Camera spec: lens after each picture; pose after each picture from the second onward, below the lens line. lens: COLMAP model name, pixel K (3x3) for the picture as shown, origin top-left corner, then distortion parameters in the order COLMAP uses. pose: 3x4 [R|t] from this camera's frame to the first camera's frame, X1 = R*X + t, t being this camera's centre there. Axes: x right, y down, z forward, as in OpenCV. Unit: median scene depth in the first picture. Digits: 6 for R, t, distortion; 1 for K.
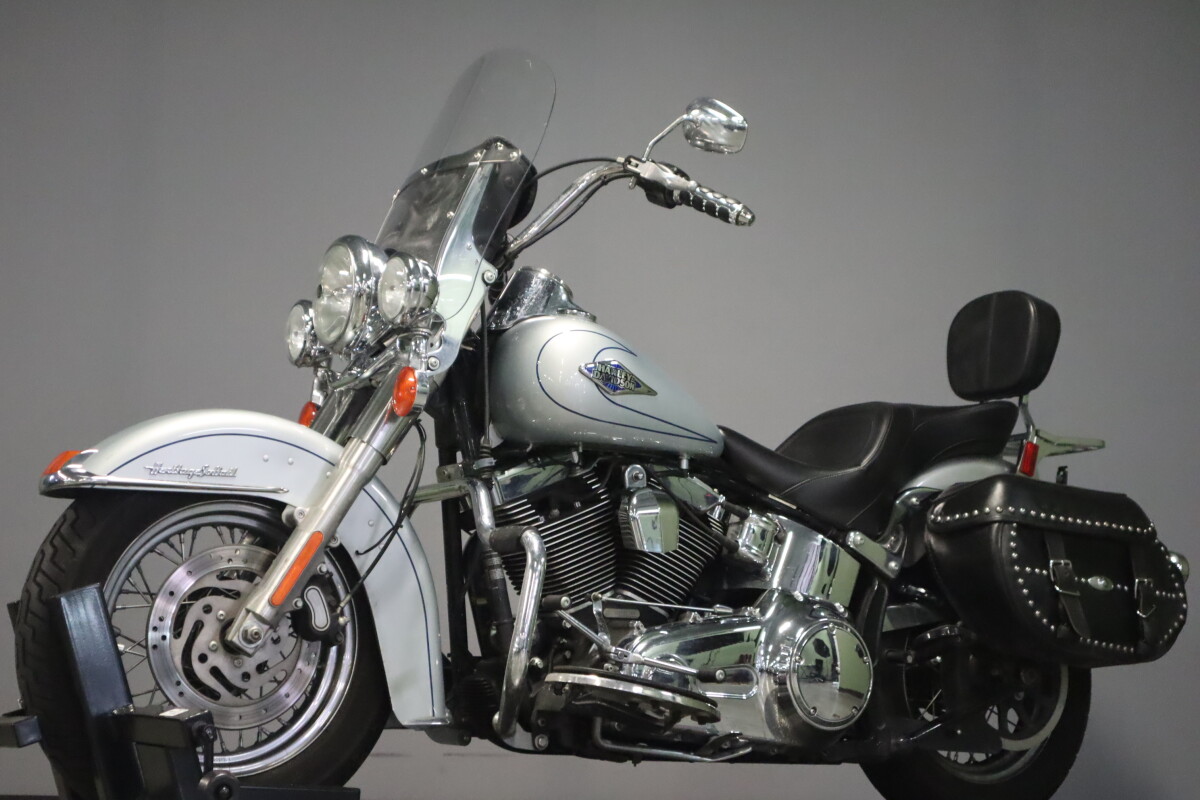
lens RADIAL K [[1862.8, 0, 600.0], [0, 1862.8, 400.0], [0, 0, 1]] dist [-0.015243, -0.078262]
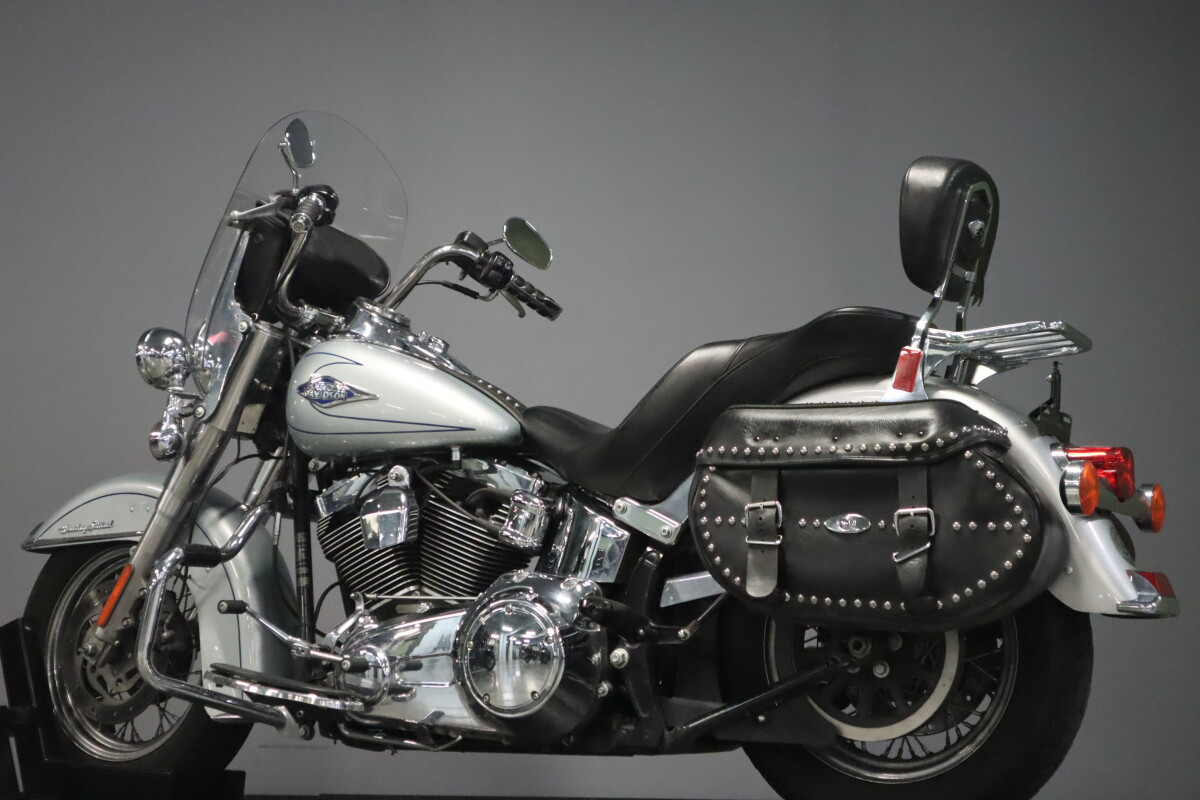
lens RADIAL K [[1862.8, 0, 600.0], [0, 1862.8, 400.0], [0, 0, 1]] dist [-0.015243, -0.078262]
pose [[0.486206, -0.162905, -0.858525, 0.991940], [0.153997, 0.983066, -0.099324, 0.121462], [0.860168, -0.083918, 0.503060, 0.585260]]
